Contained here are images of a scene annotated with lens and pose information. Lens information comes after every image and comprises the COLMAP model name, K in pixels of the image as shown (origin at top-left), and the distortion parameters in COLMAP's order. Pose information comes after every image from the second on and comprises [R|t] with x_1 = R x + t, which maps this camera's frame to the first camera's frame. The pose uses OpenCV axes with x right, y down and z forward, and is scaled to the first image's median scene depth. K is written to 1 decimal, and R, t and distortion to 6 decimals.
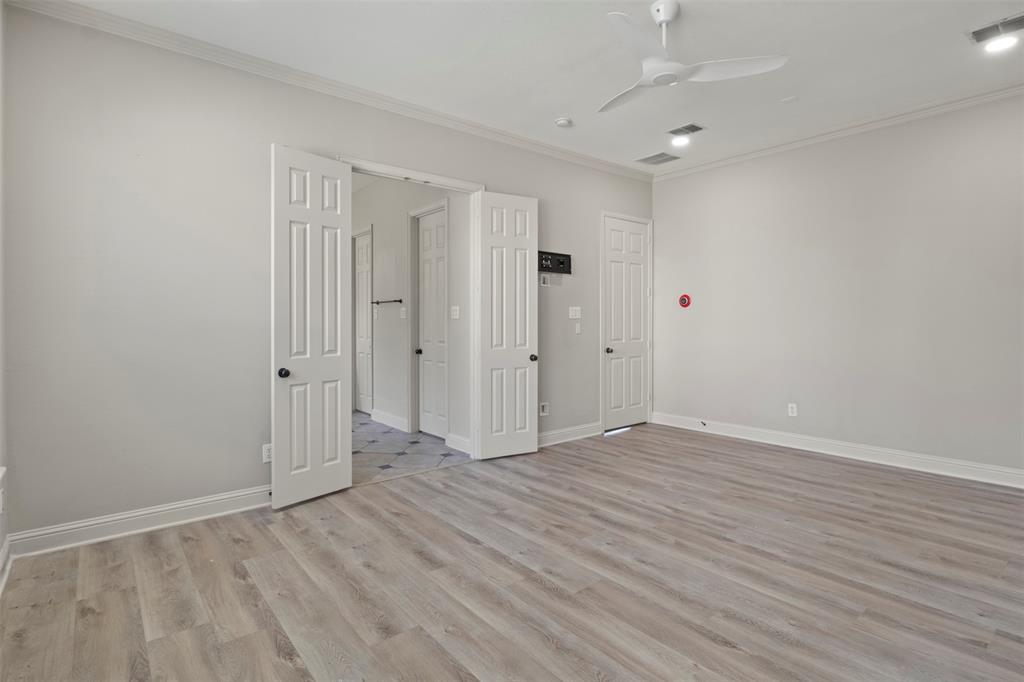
lens RADIAL K [[514.2, 0, 508.9], [0, 514.2, 325.7], [0, 0, 1]] dist [-0.009491, -0.000707]
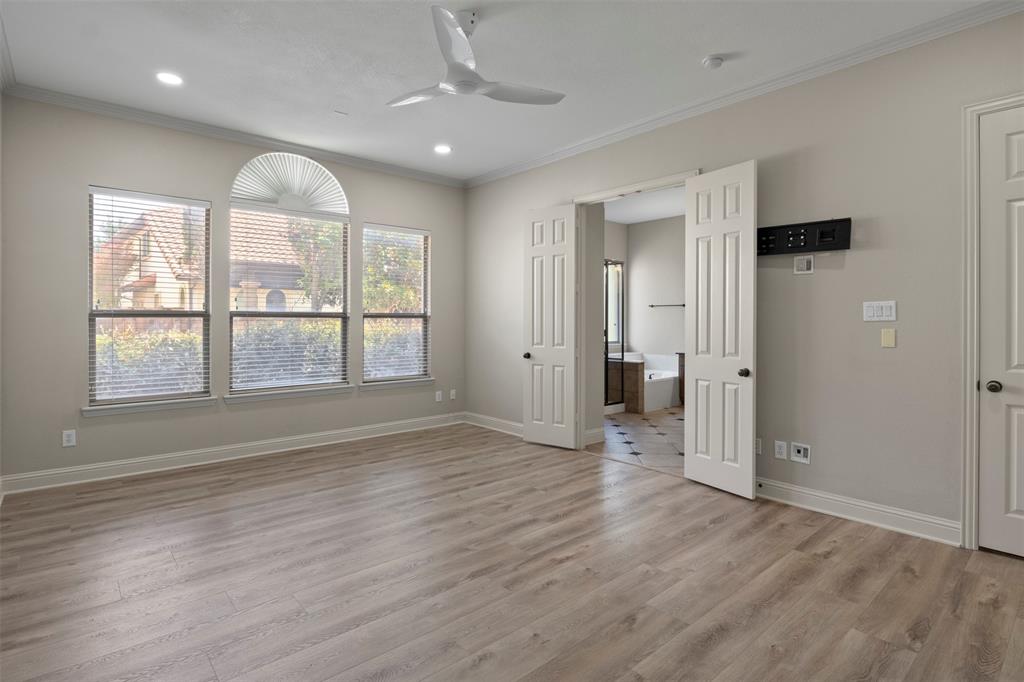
lens RADIAL K [[514.2, 0, 508.9], [0, 514.2, 325.7], [0, 0, 1]] dist [-0.009491, -0.000707]
pose [[0.027618, 0.008385, -0.999583, 1.081667], [-0.016927, 0.999825, 0.007920, -0.009096], [0.999475, 0.016701, 0.027755, 0.865657]]
